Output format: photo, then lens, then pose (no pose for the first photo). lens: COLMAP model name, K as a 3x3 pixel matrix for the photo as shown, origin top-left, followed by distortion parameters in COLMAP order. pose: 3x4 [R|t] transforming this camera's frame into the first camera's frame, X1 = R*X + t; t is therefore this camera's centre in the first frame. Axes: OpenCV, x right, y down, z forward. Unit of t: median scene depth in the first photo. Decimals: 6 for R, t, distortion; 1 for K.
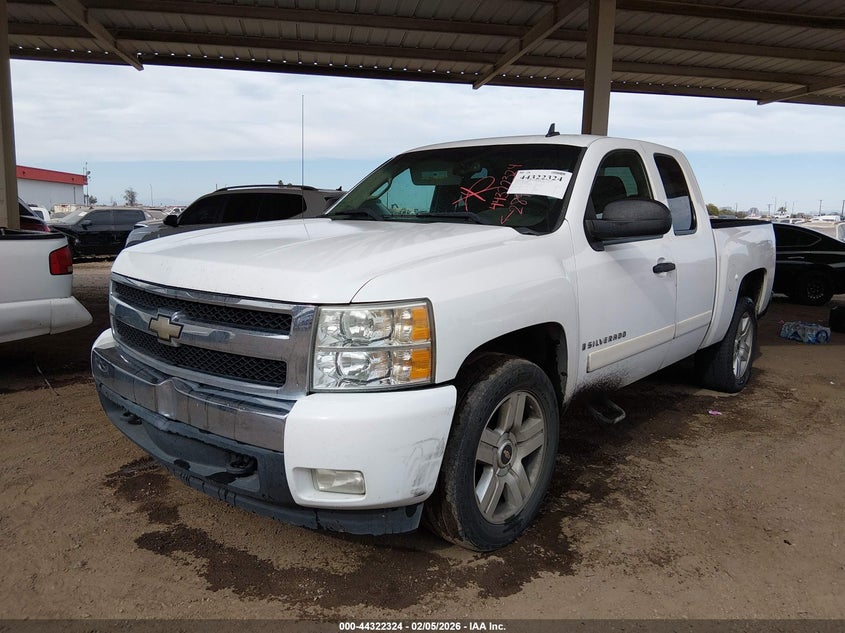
lens RADIAL K [[661.1, 0, 422.5], [0, 661.1, 316.5], [0, 0, 1]] dist [-0.001411, -0.003195]
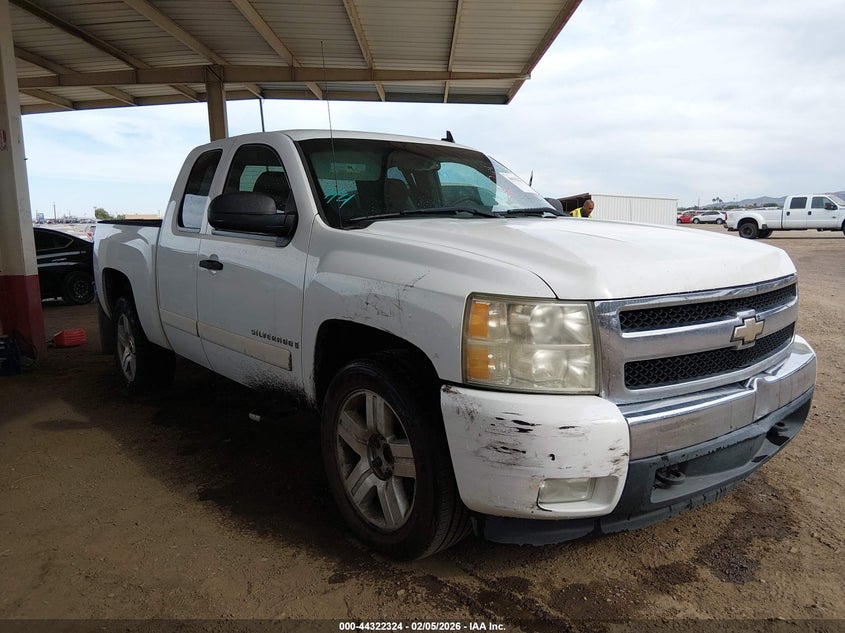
lens RADIAL K [[672.6, 0, 422.5], [0, 672.6, 316.5], [0, 0, 1]] dist [0.002418, 0.003398]
pose [[0.155322, -0.174079, 0.972405, -0.970521], [0.180191, 0.972830, 0.145374, -0.158887], [-0.971291, 0.152639, 0.182469, 0.883082]]
